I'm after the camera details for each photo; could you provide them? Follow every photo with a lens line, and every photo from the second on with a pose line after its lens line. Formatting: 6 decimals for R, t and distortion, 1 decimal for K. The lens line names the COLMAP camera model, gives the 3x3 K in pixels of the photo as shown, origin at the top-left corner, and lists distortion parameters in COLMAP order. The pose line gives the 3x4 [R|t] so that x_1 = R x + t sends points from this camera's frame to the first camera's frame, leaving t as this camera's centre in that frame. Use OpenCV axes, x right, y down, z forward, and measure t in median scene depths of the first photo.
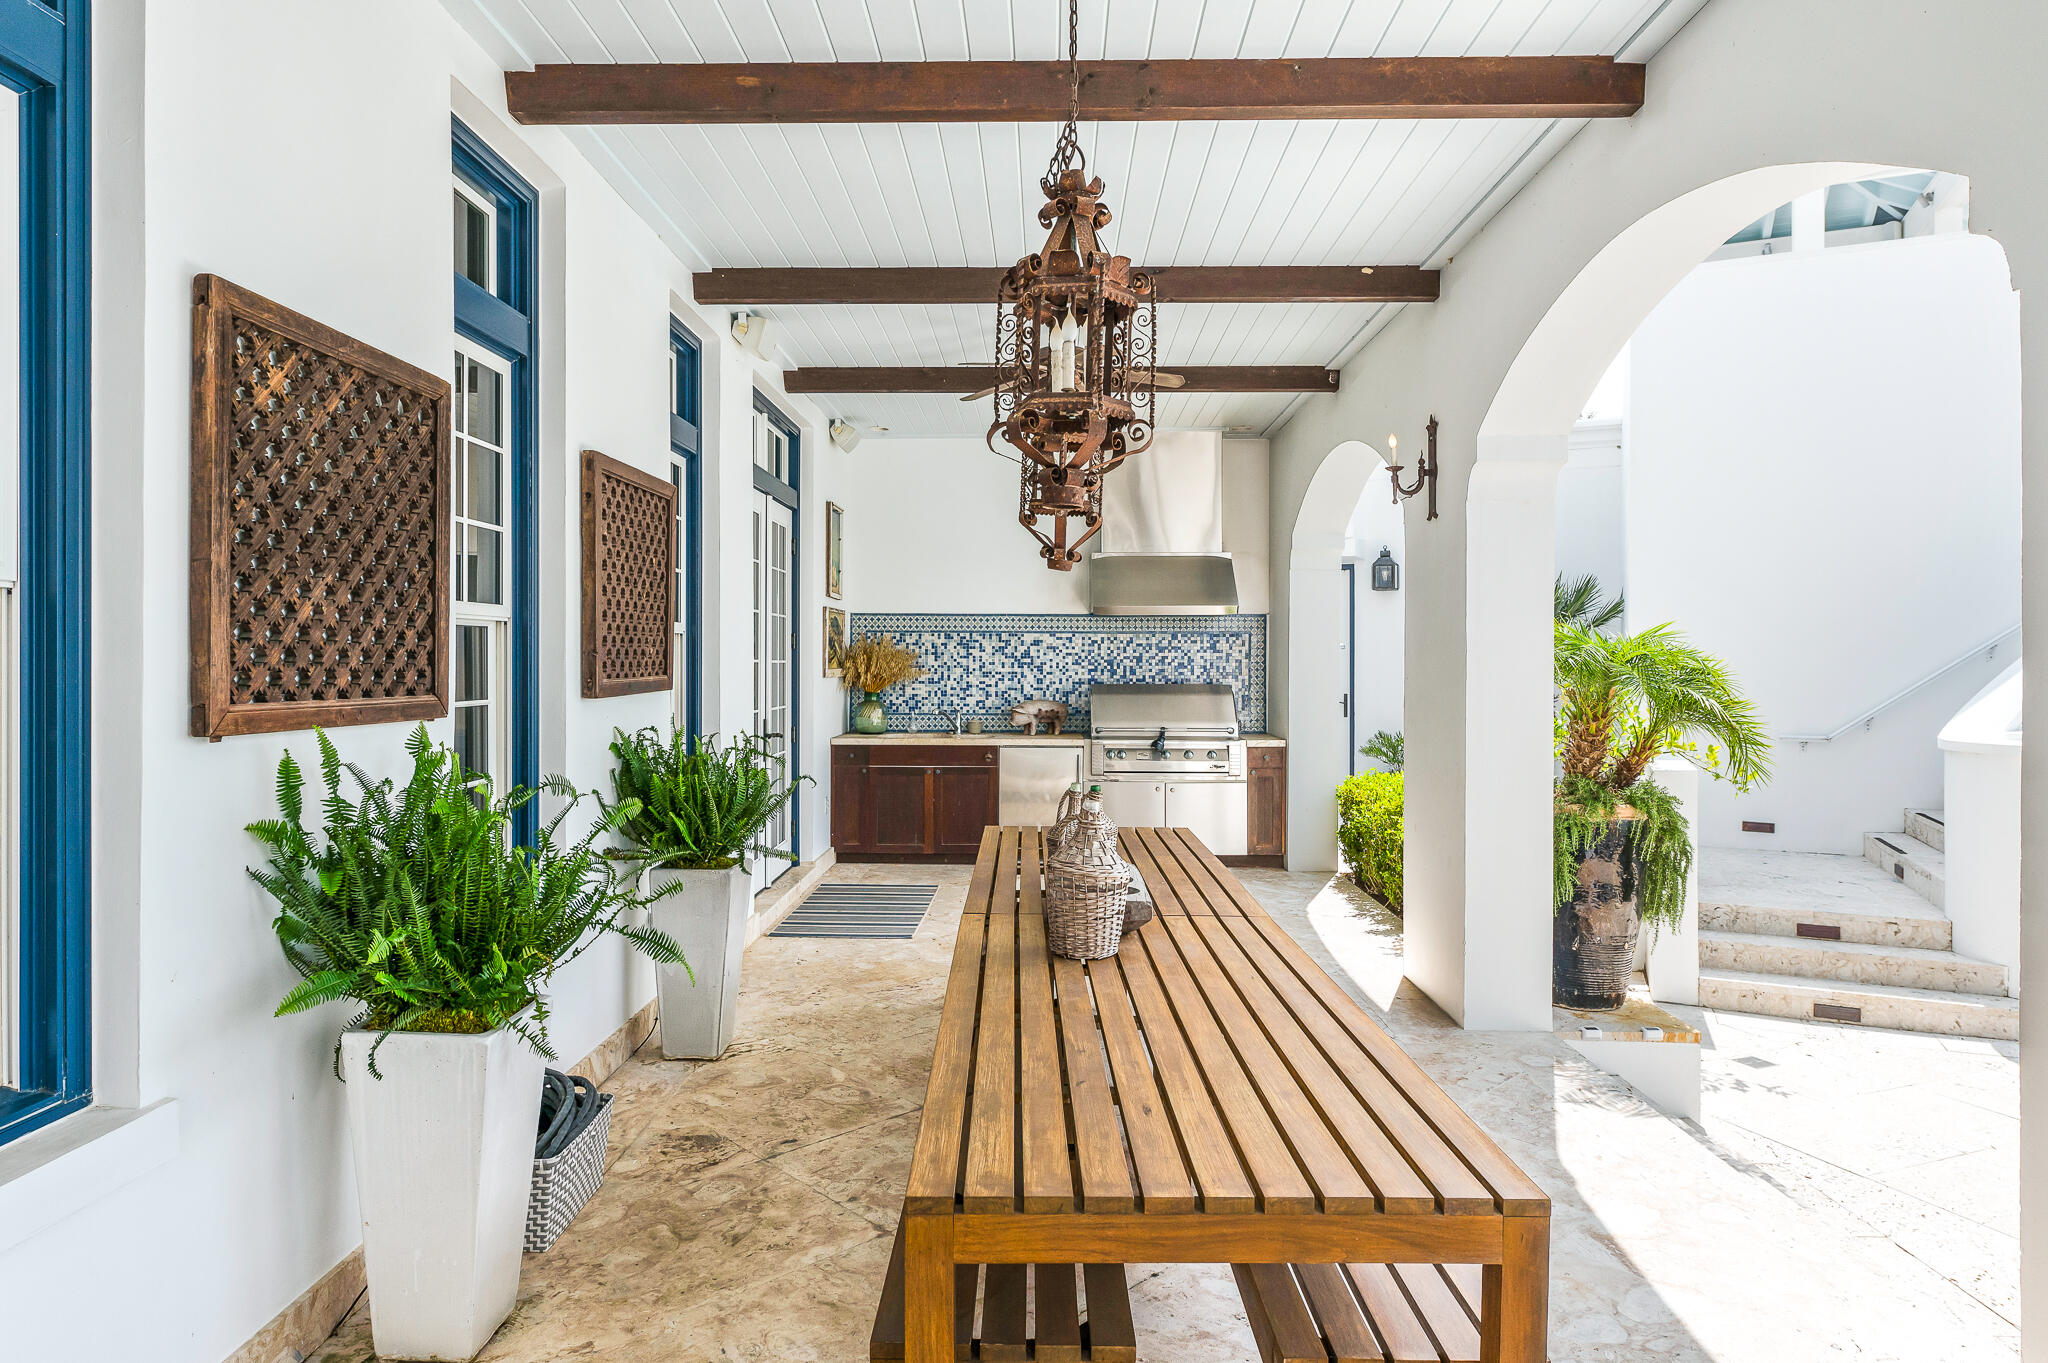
lens RADIAL K [[1180.6, 0, 1023.6], [0, 1180.6, 675.8], [0, 0, 1]] dist [-0.000104, -0.000005]
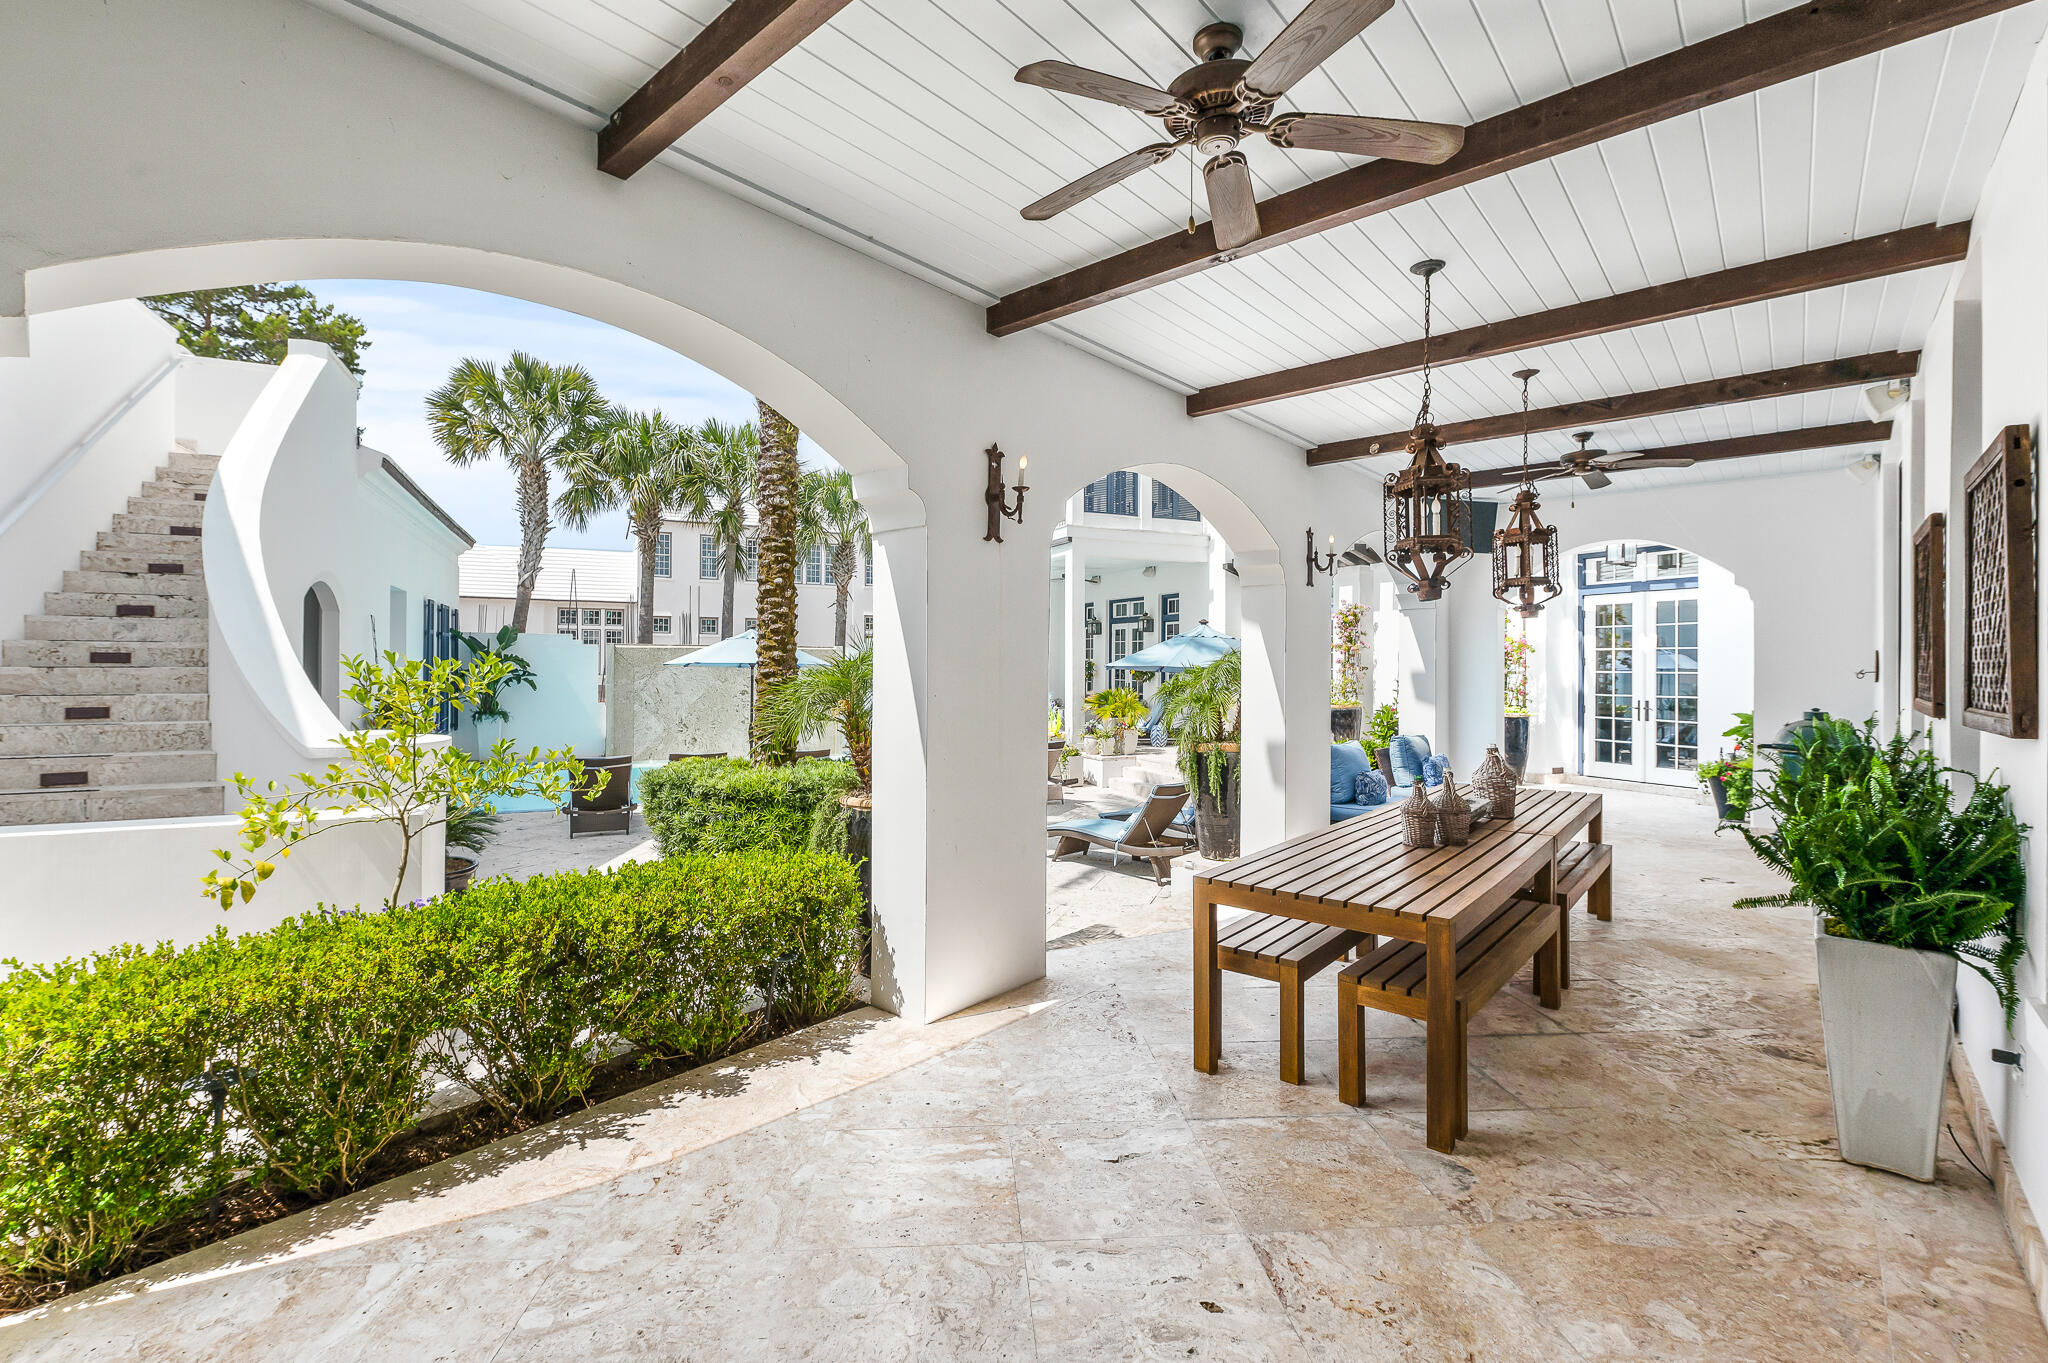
lens RADIAL K [[889.3, 0, 1023.6], [0, 889.3, 656.7], [0, 0, 1]] dist [-0.004586, -0.000585]
pose [[-0.769872, -0.007052, 0.638159, -0.228558], [-0.004775, 0.999975, 0.005291, -0.035163], [-0.638180, 0.001026, -0.769886, 2.072052]]
